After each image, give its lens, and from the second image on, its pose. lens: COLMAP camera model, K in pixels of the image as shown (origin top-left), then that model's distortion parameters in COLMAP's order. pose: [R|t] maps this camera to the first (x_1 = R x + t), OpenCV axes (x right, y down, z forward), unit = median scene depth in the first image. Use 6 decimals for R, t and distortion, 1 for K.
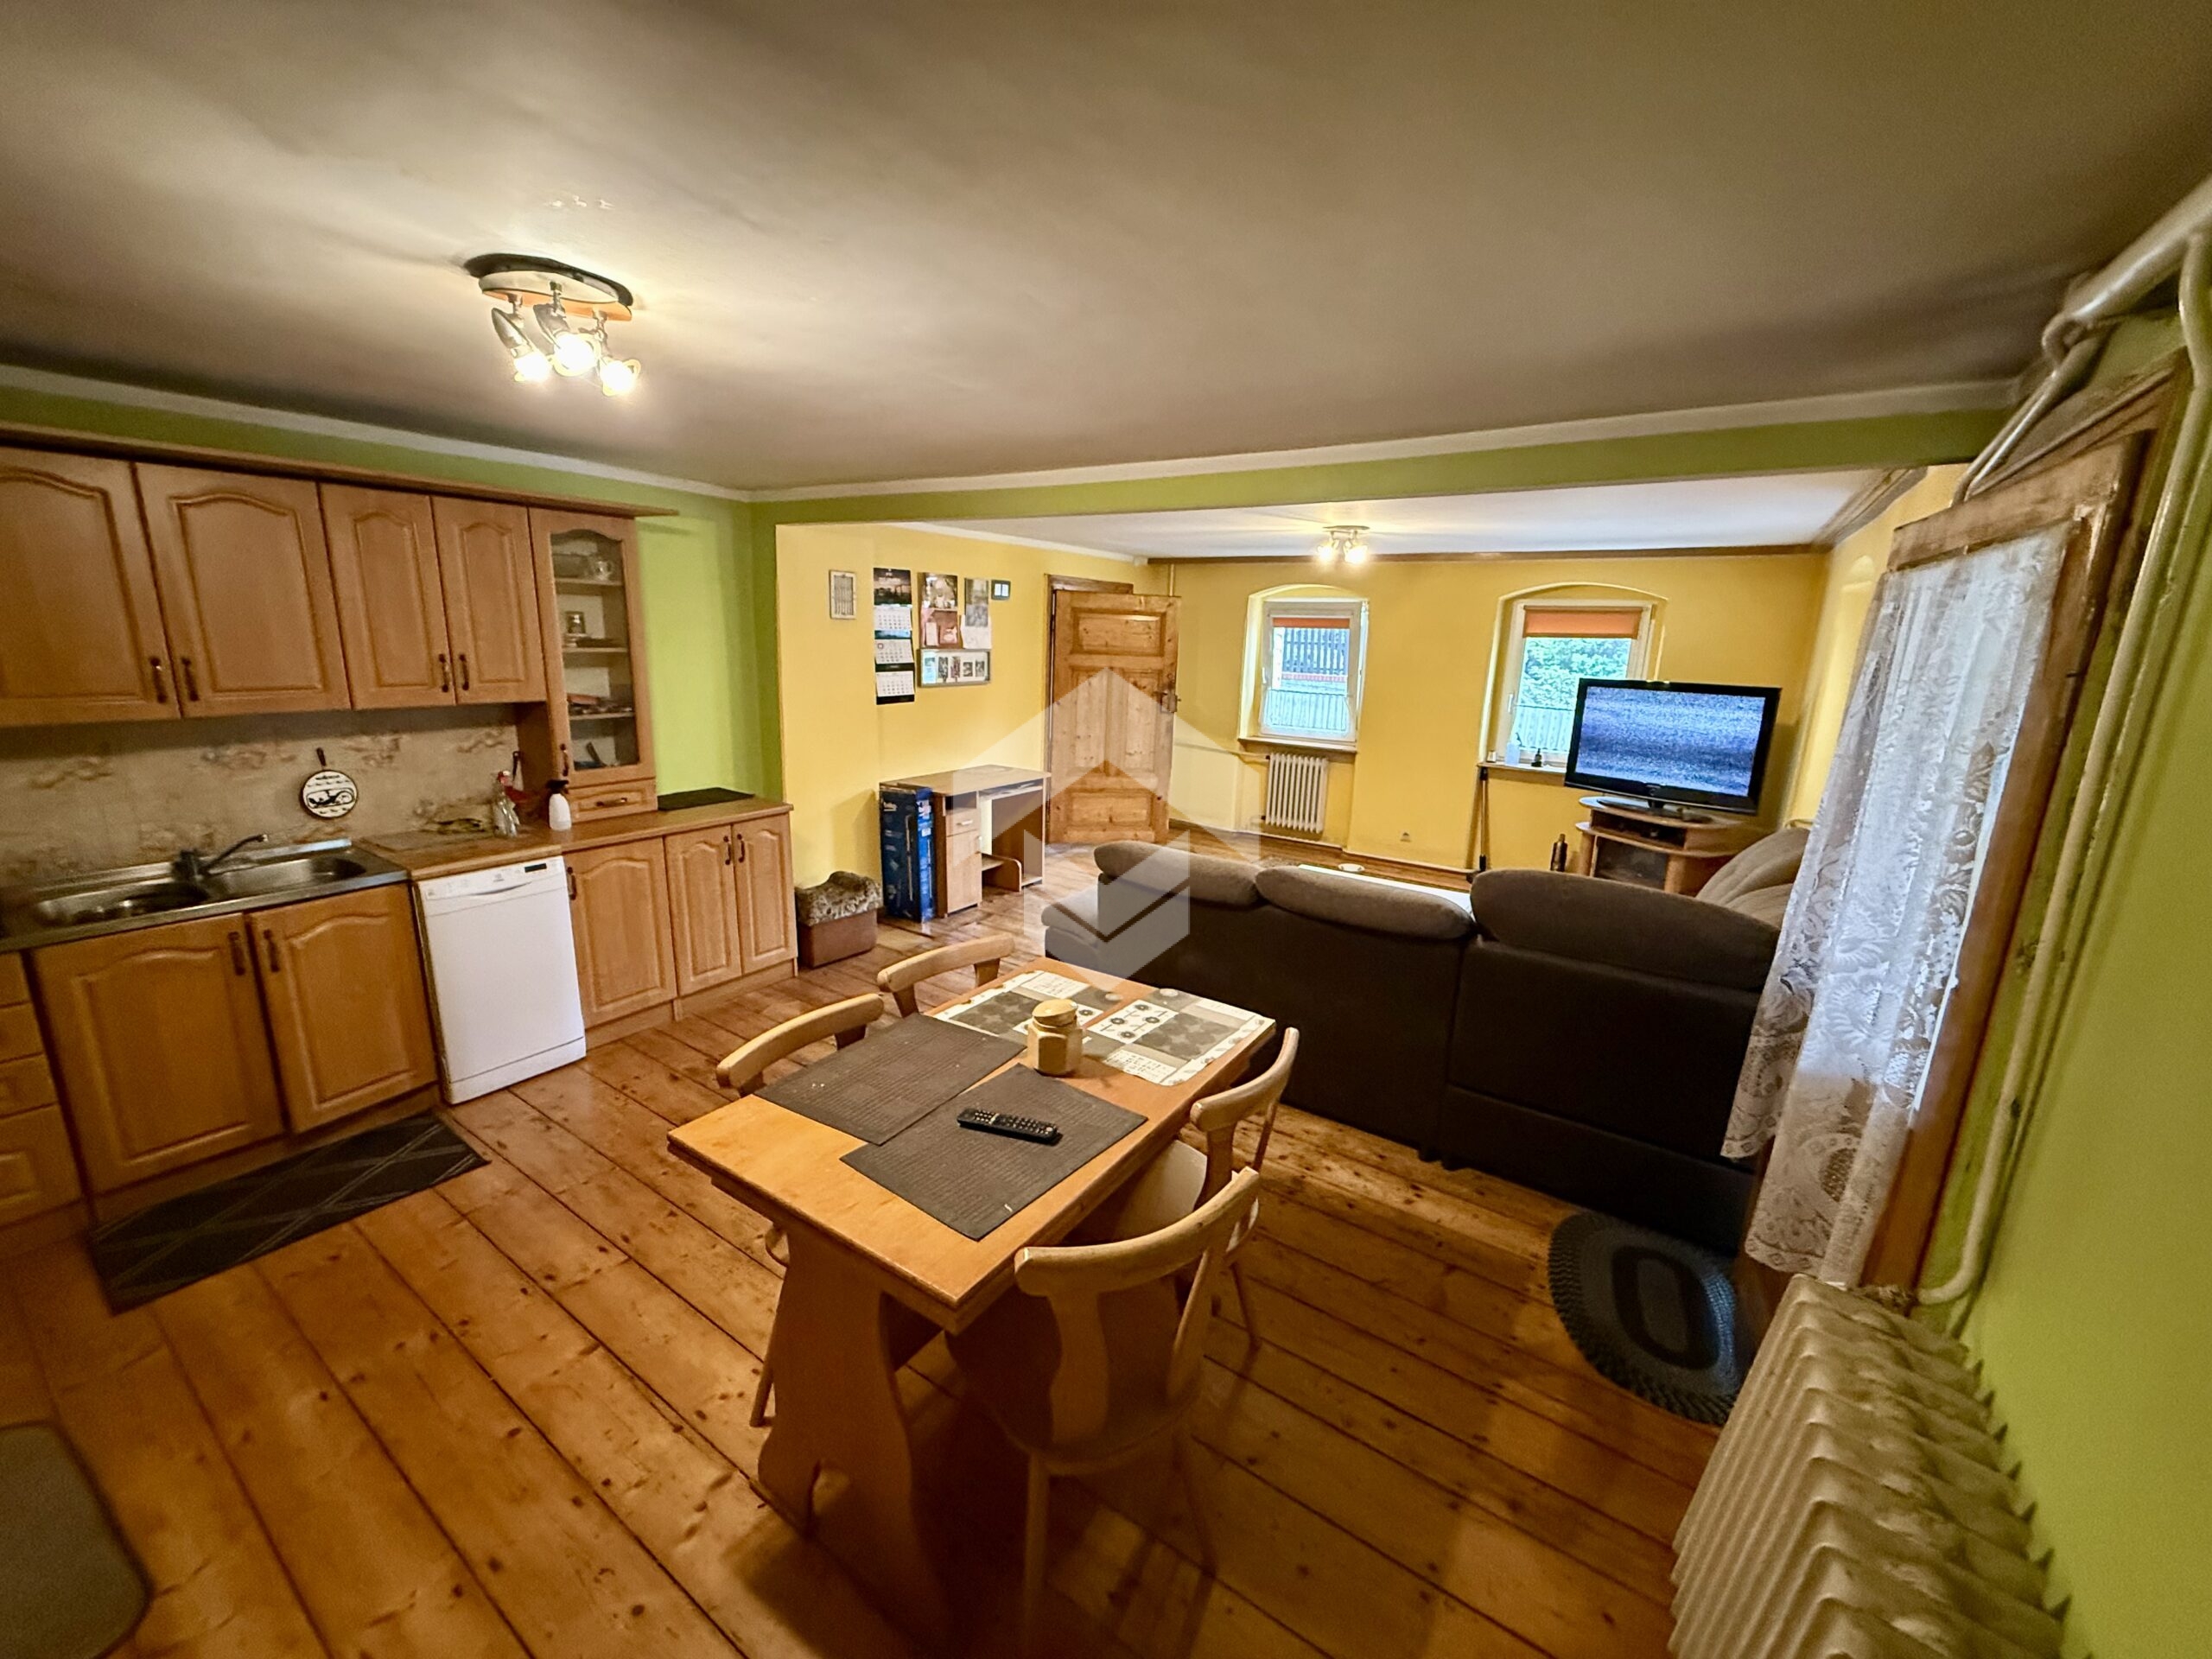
lens RADIAL K [[877.0, 0, 1106.6], [0, 877.0, 826.1], [0, 0, 1]] dist [-0.000665, 0.000008]
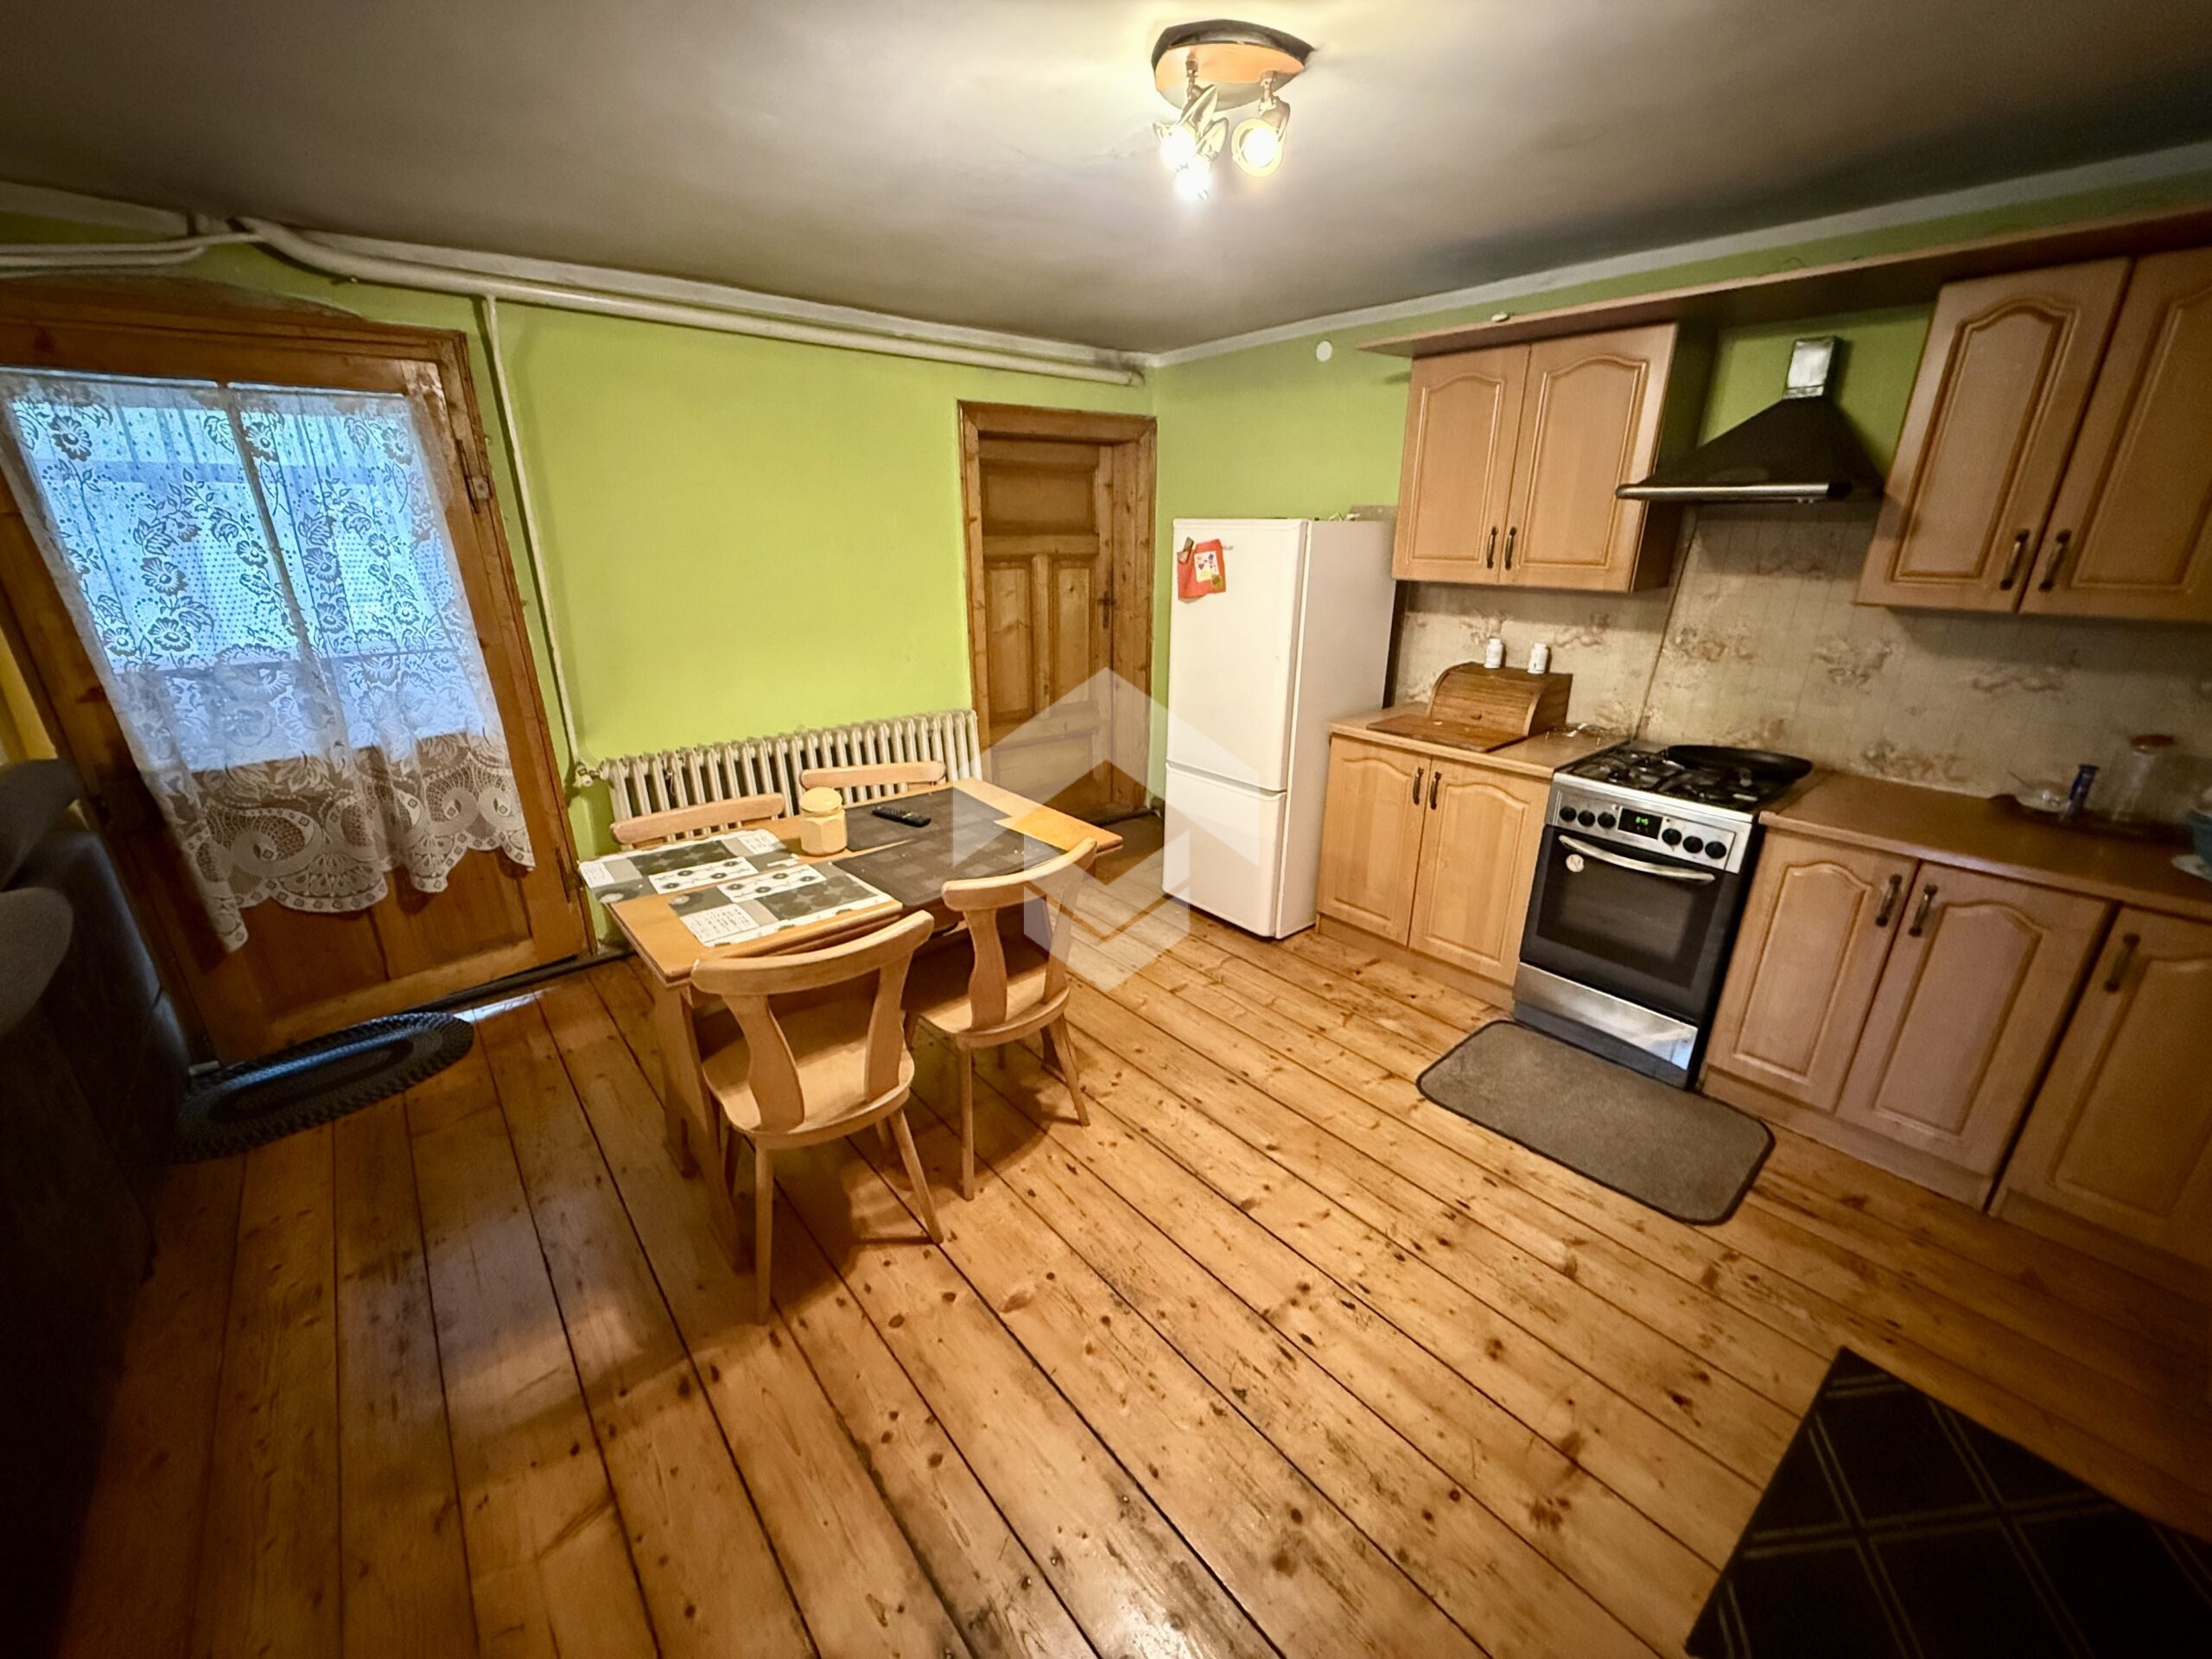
lens RADIAL K [[877.0, 0, 1100.5], [0, 877.0, 822.9], [0, 0, 1]] dist [-0.000665, 0.000008]
pose [[-0.962915, -0.118734, 0.242275, -0.613800], [0.031060, 0.843209, 0.536688, -0.328339], [-0.268012, 0.524310, -0.808250, 1.628030]]
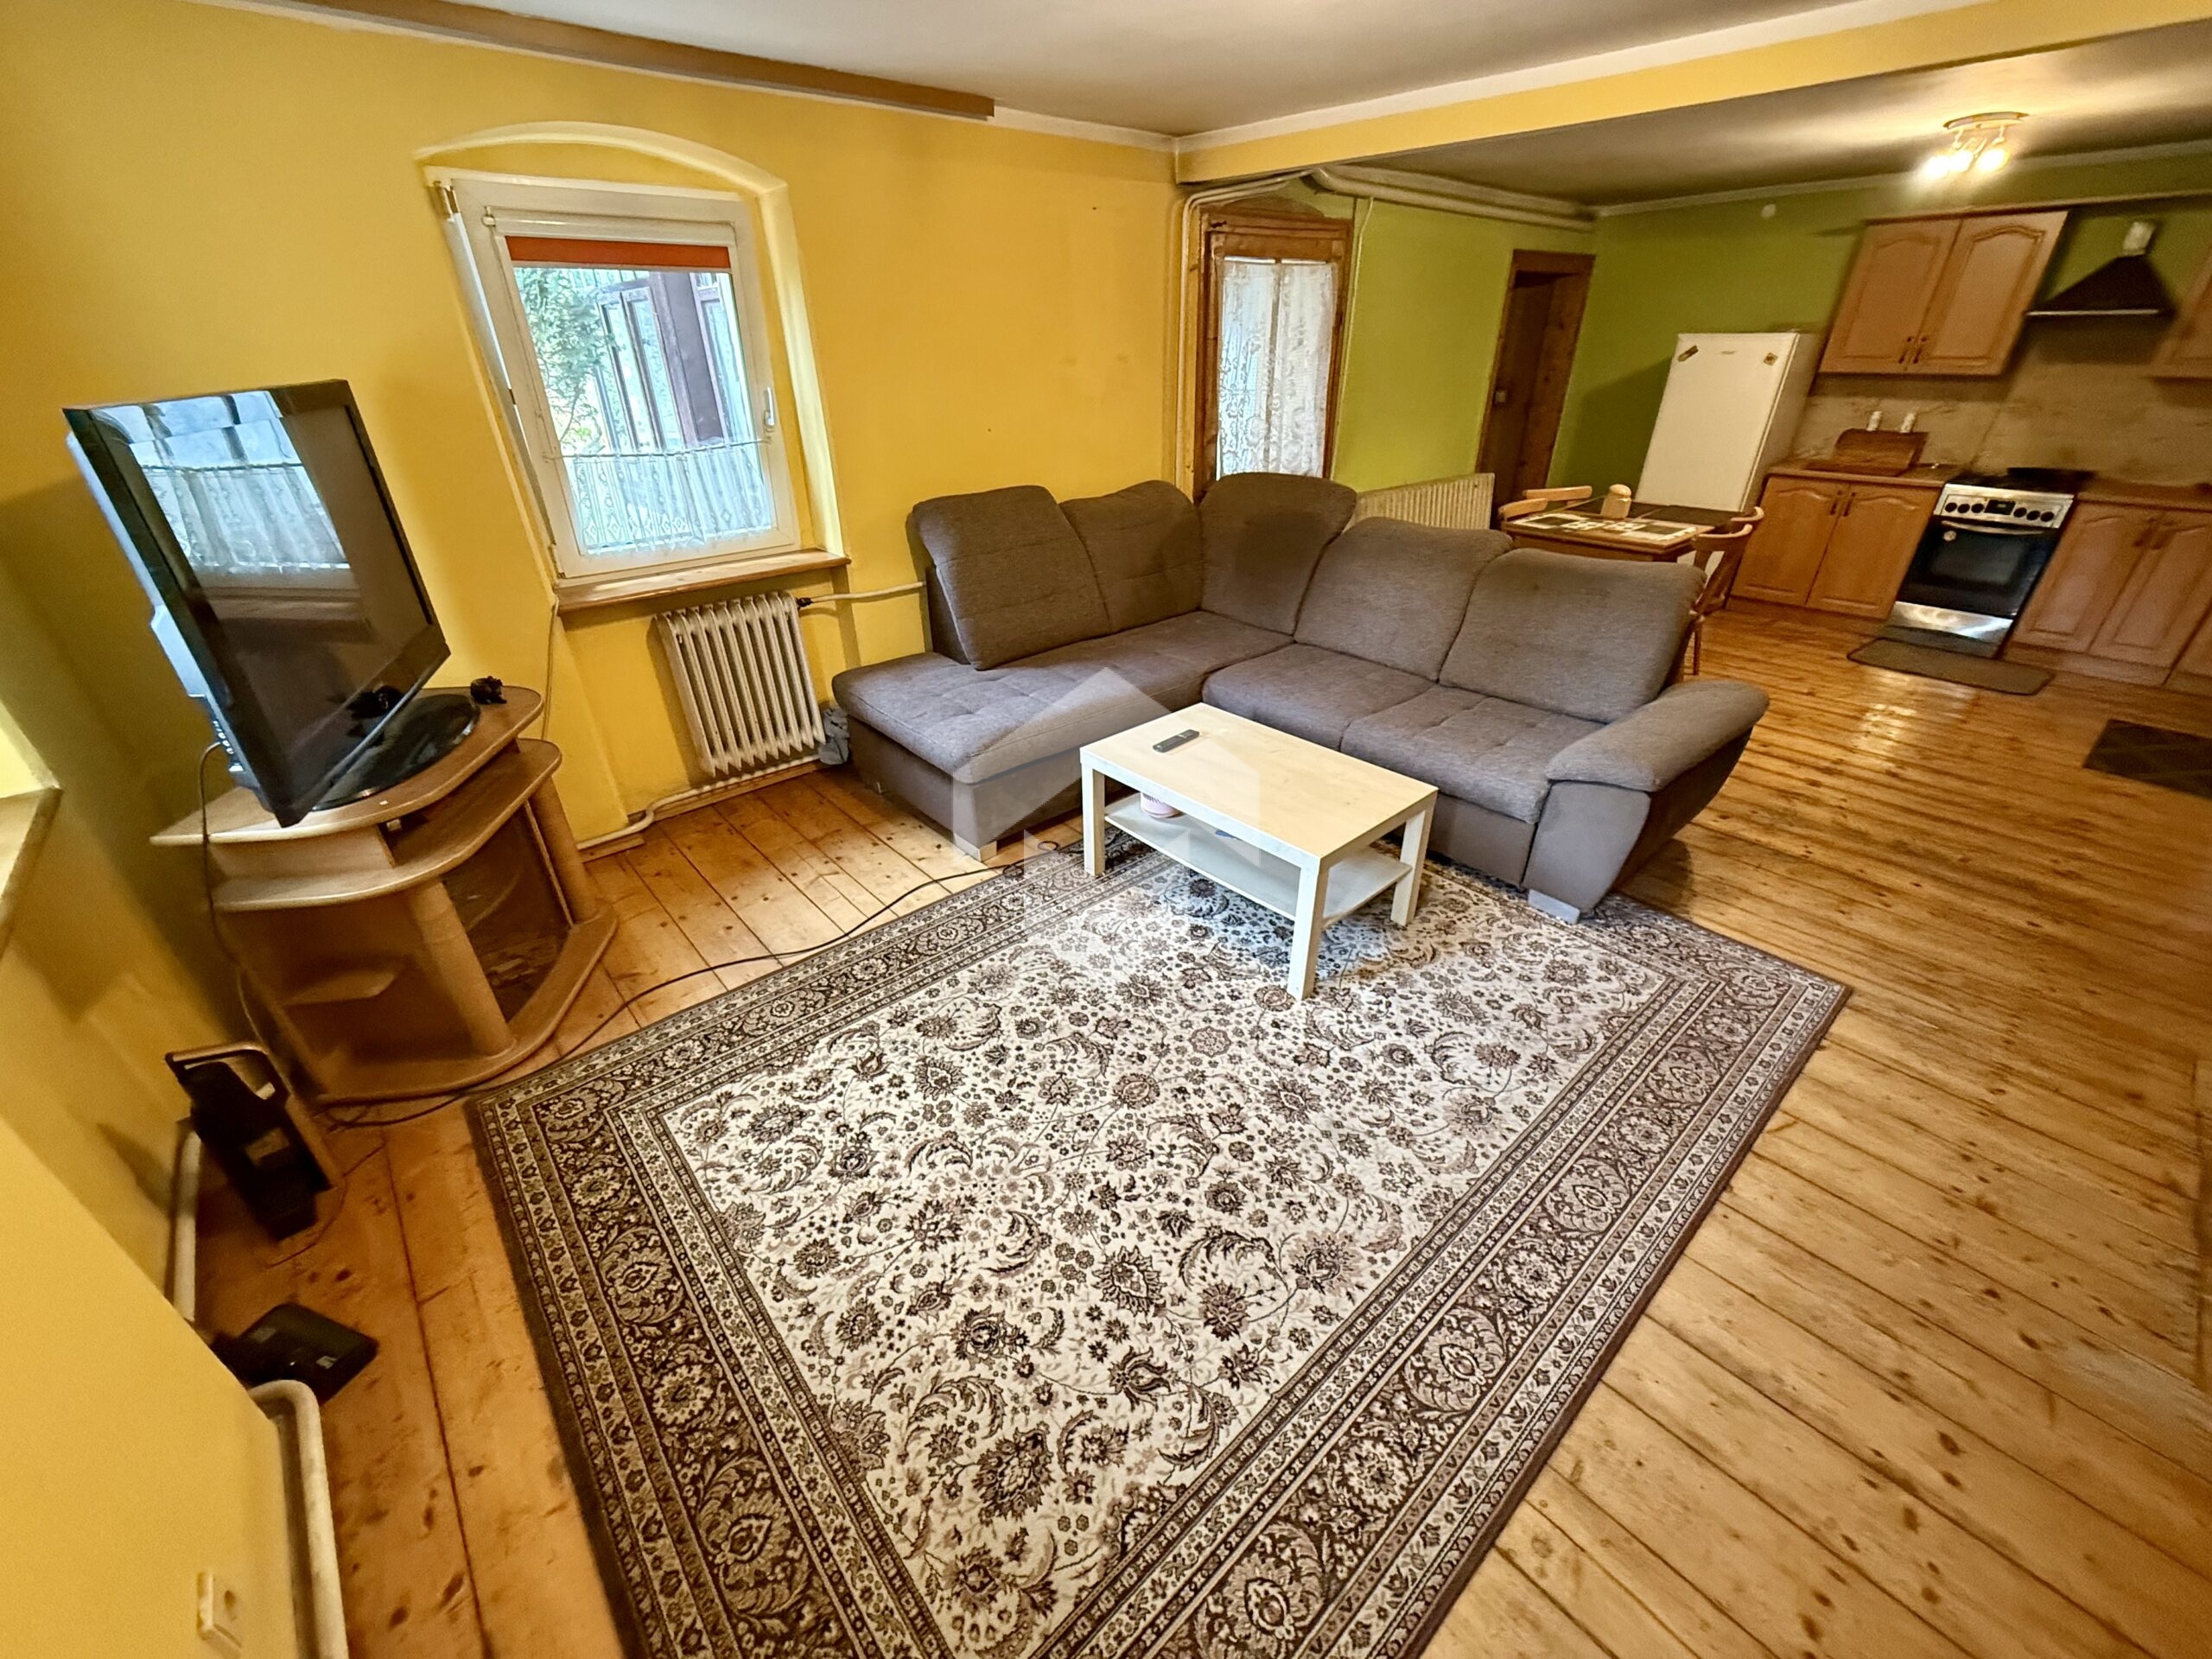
lens RADIAL K [[877.0, 0, 1111.7], [0, 877.0, 831.0], [0, 0, 1]] dist [-0.000665, 0.000008]
pose [[-0.969550, -0.137523, 0.202632, 0.560186], [0.037952, 0.733058, 0.679106, -0.648852], [-0.241934, 0.666118, -0.705517, 3.091013]]
